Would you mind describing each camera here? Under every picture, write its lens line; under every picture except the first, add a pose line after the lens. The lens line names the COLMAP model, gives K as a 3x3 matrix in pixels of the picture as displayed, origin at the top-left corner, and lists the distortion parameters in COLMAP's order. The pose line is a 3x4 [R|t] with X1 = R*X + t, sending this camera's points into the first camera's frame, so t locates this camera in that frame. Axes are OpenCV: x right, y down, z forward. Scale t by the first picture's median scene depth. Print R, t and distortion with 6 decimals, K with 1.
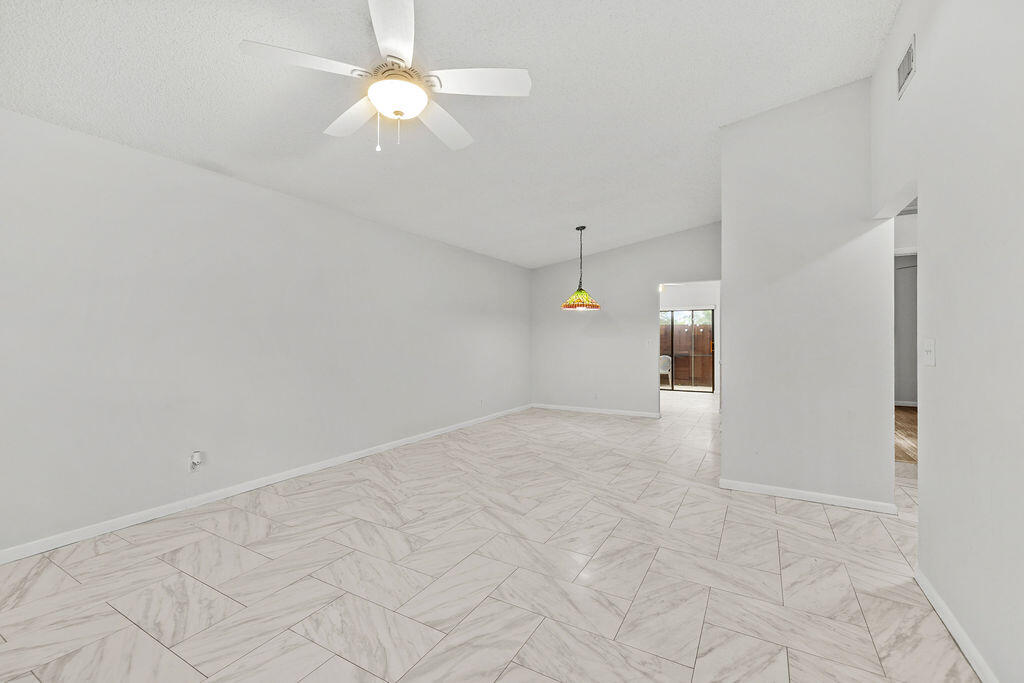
lens RADIAL K [[431.4, 0, 515.8], [0, 431.4, 342.1], [0, 0, 1]] dist [0.003578, -0.000253]
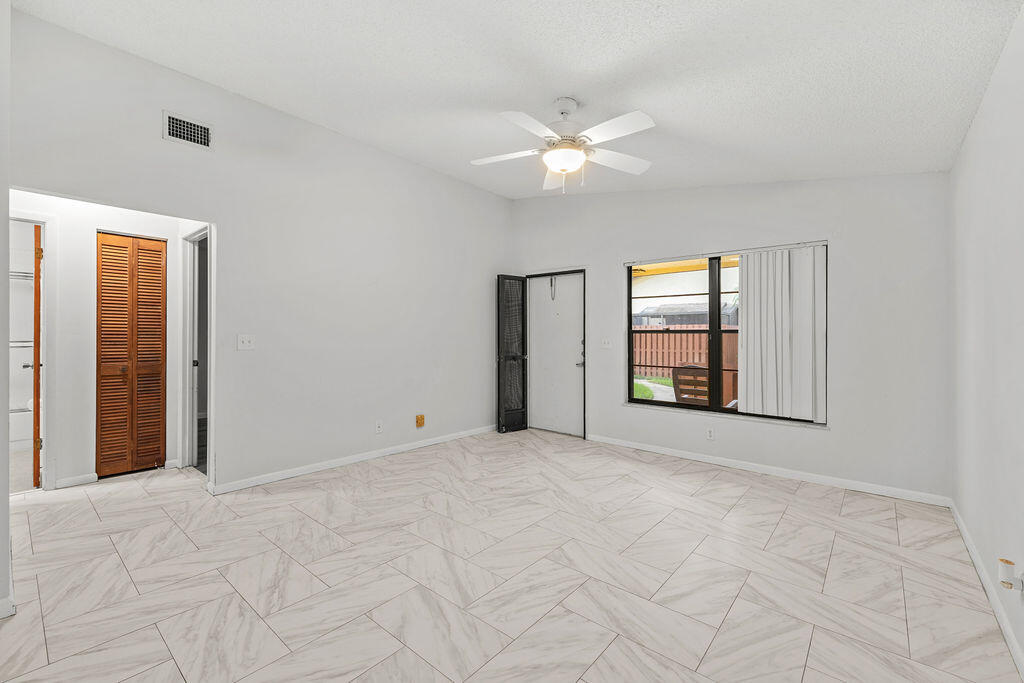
lens RADIAL K [[431.4, 0, 512.8], [0, 431.4, 333.7], [0, 0, 1]] dist [0.003578, -0.000253]
pose [[-0.981755, -0.009496, 0.189915, -0.262915], [-0.010013, 0.999948, -0.001763, -0.011354], [-0.189889, -0.003632, -0.981799, 1.668323]]
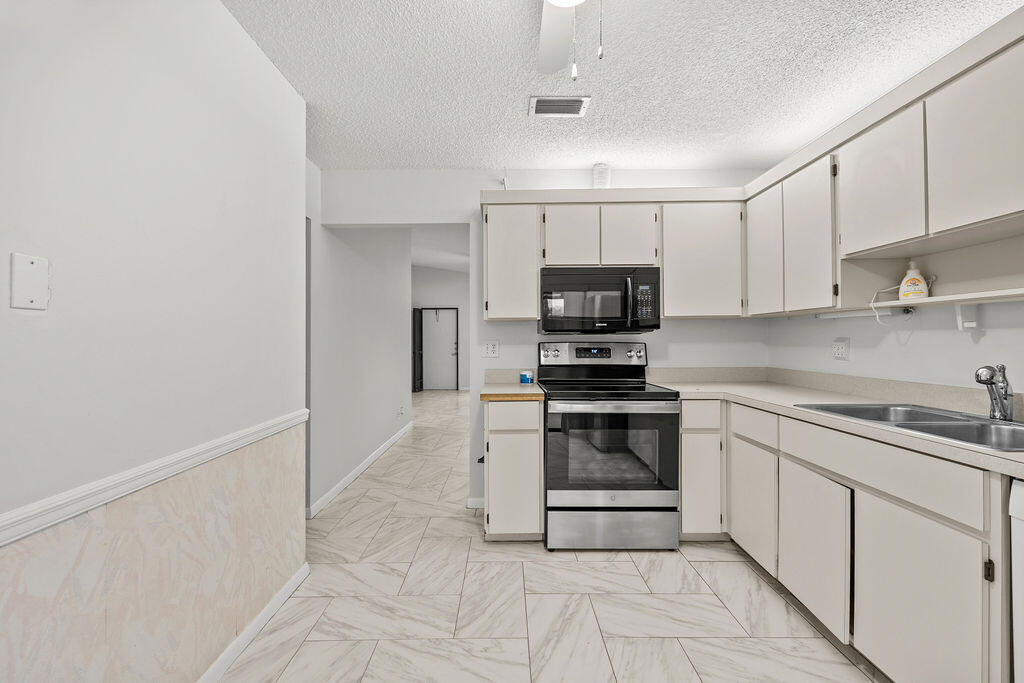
lens RADIAL K [[431.4, 0, 503.5], [0, 431.4, 338.3], [0, 0, 1]] dist [0.003578, -0.000253]
pose [[-0.857889, -0.005675, -0.513804, 1.294822], [-0.002113, 0.999970, -0.007516, 0.001798], [0.513831, -0.005363, -0.857875, 3.180530]]
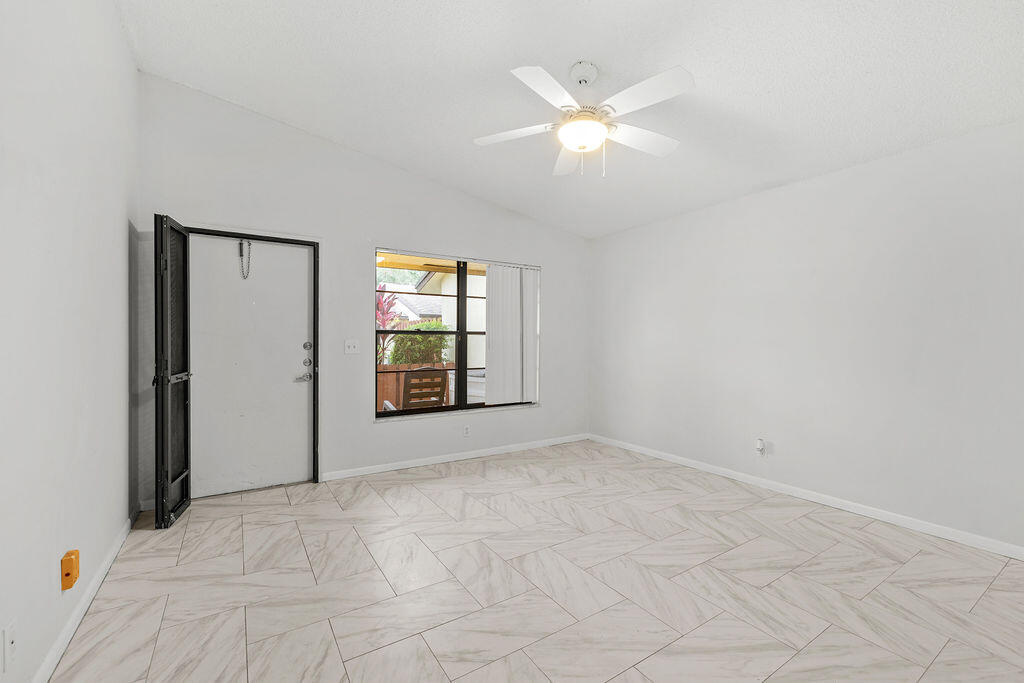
lens RADIAL K [[431.4, 0, 512.5], [0, 431.4, 337.3], [0, 0, 1]] dist [0.003578, -0.000253]
pose [[-0.462973, -0.010146, -0.886314, 0.609312], [-0.009360, 0.999935, -0.006557, -0.004551], [0.886323, 0.005260, -0.463038, 0.974648]]
